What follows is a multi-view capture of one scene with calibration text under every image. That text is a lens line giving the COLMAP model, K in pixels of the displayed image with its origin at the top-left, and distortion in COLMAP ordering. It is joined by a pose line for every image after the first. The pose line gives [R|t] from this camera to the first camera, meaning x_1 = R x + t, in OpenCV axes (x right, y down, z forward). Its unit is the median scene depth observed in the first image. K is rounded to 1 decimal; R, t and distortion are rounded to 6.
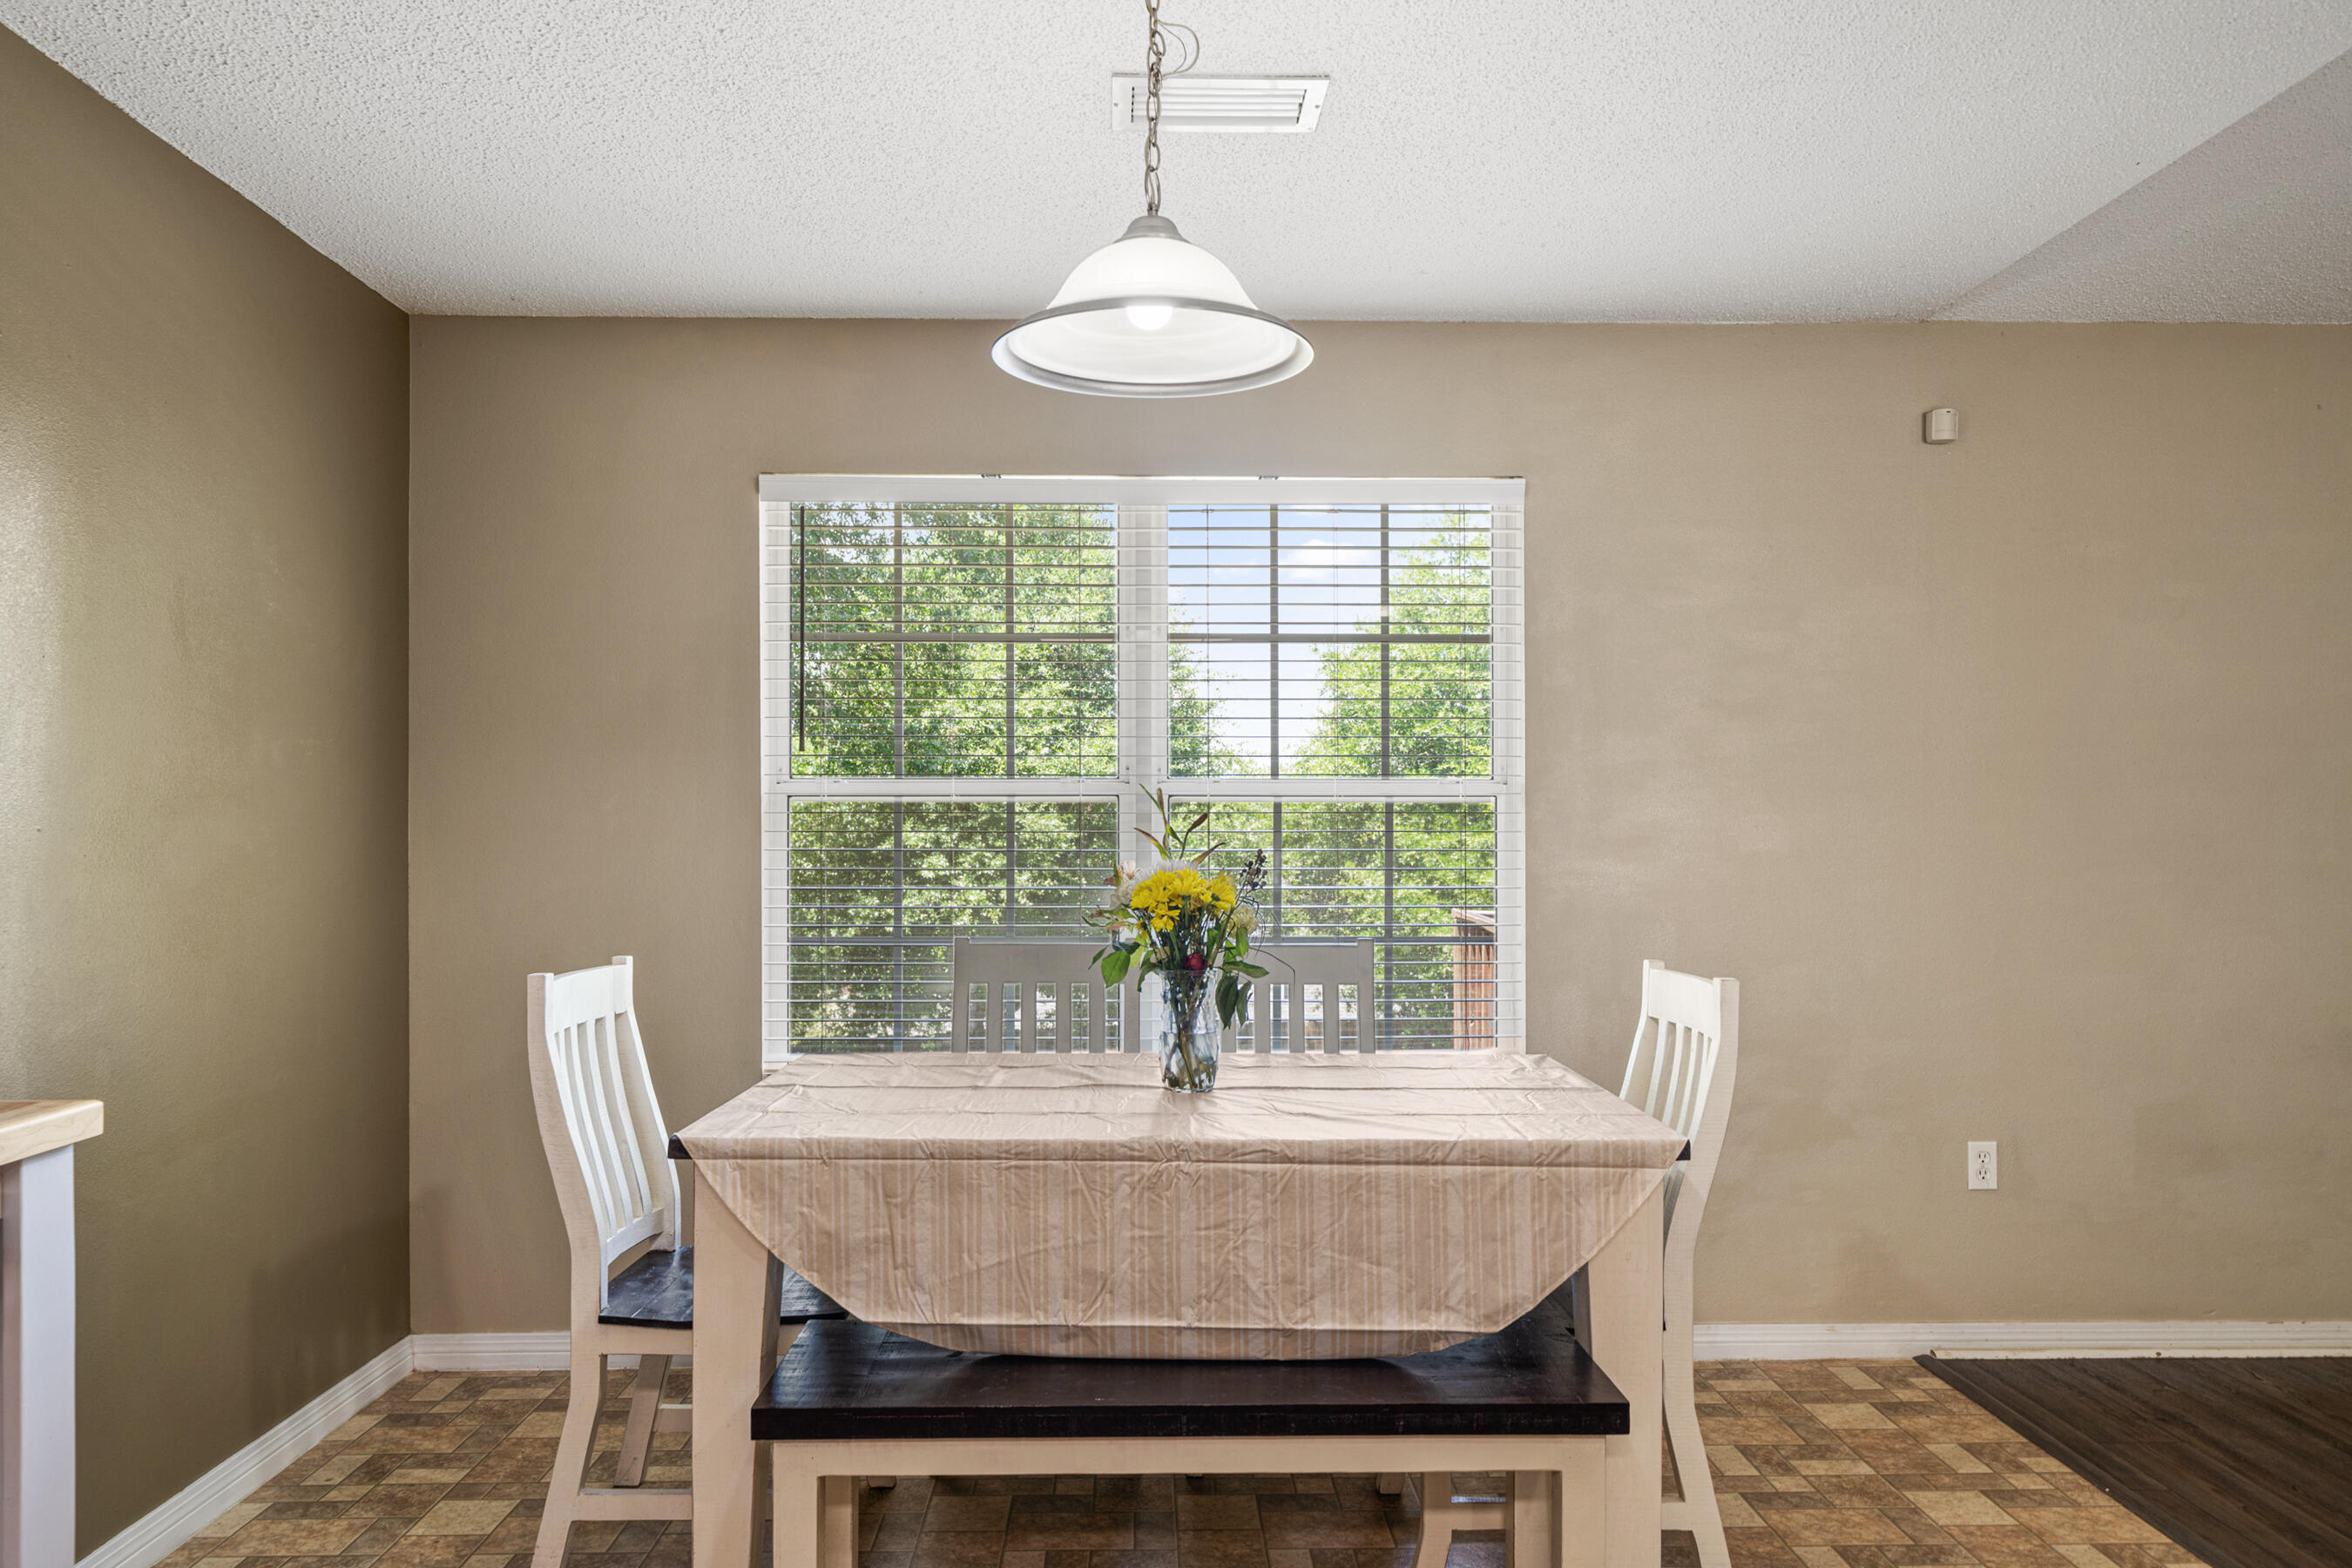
lens RADIAL K [[1611.3, 0, 1175.0], [0, 1611.3, 781.0], [0, 0, 1]] dist [0.005990, -0.001142]
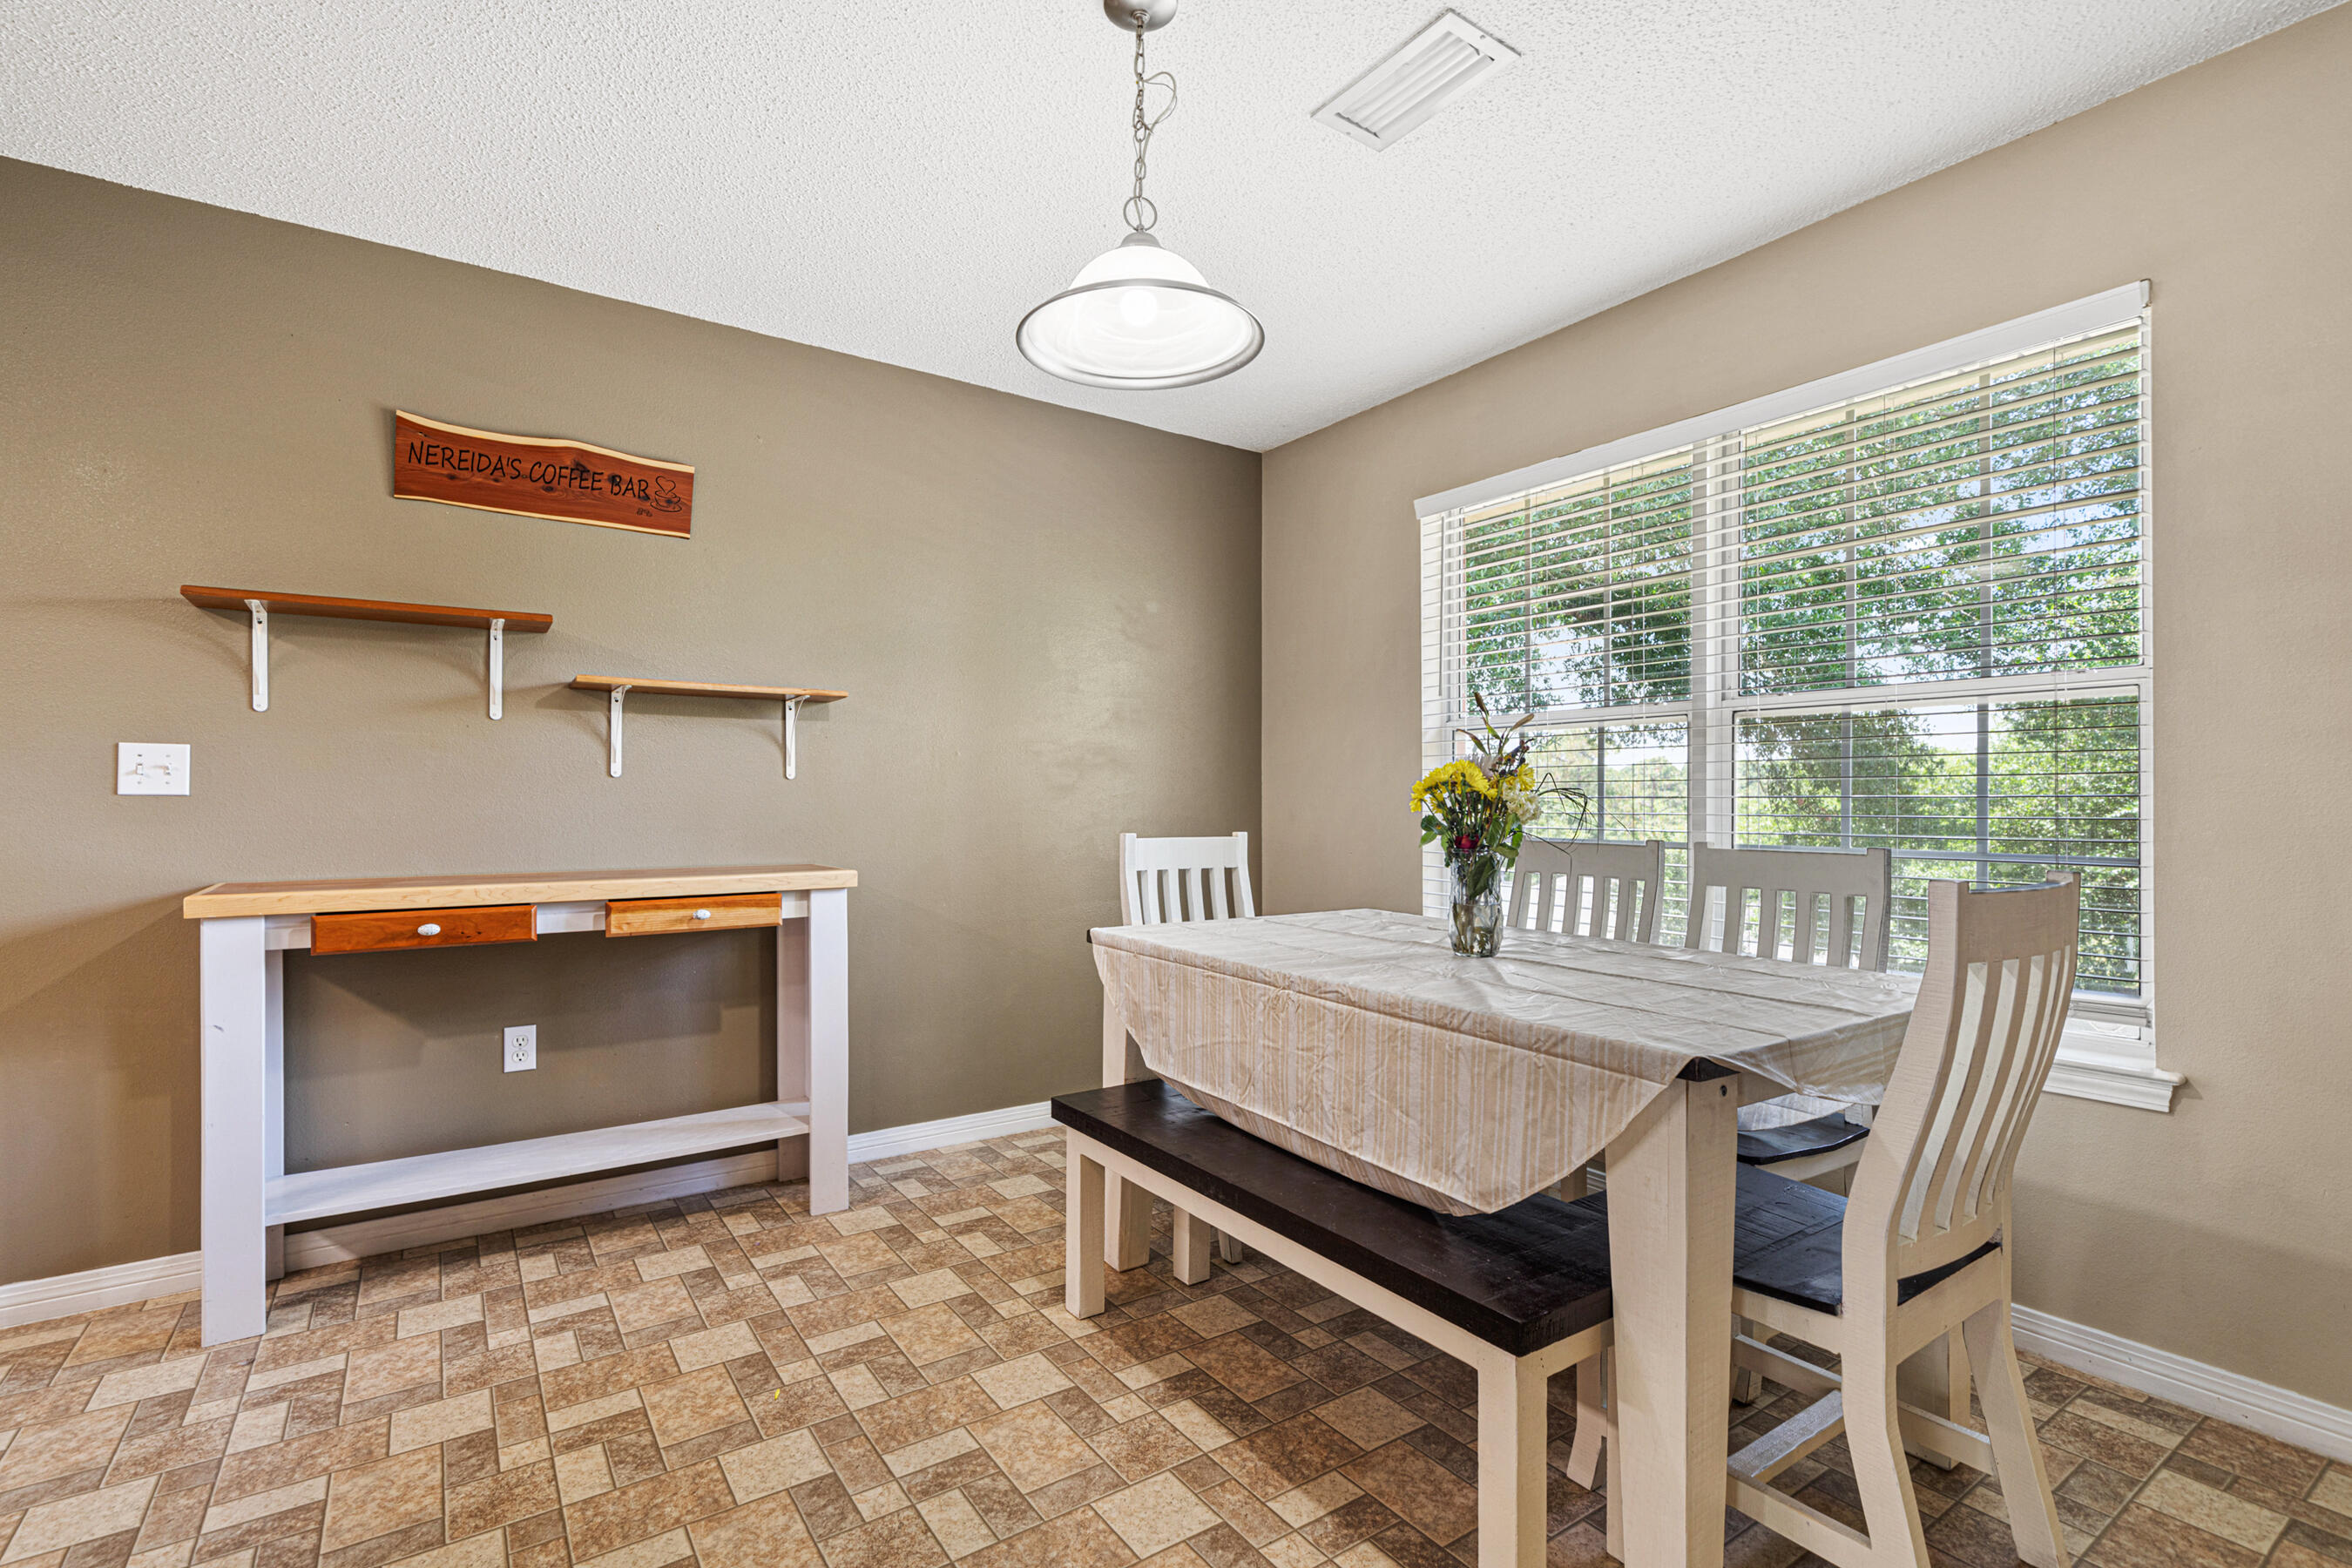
lens RADIAL K [[1090.0, 0, 1159.6], [0, 1090.0, 791.7], [0, 0, 1]] dist [-0.000014, -0.000402]
pose [[0.533885, -0.007896, -0.845520, 0.639557], [0.018546, 0.999825, 0.002373, 0.085033], [0.845353, -0.016948, 0.533938, 0.488511]]
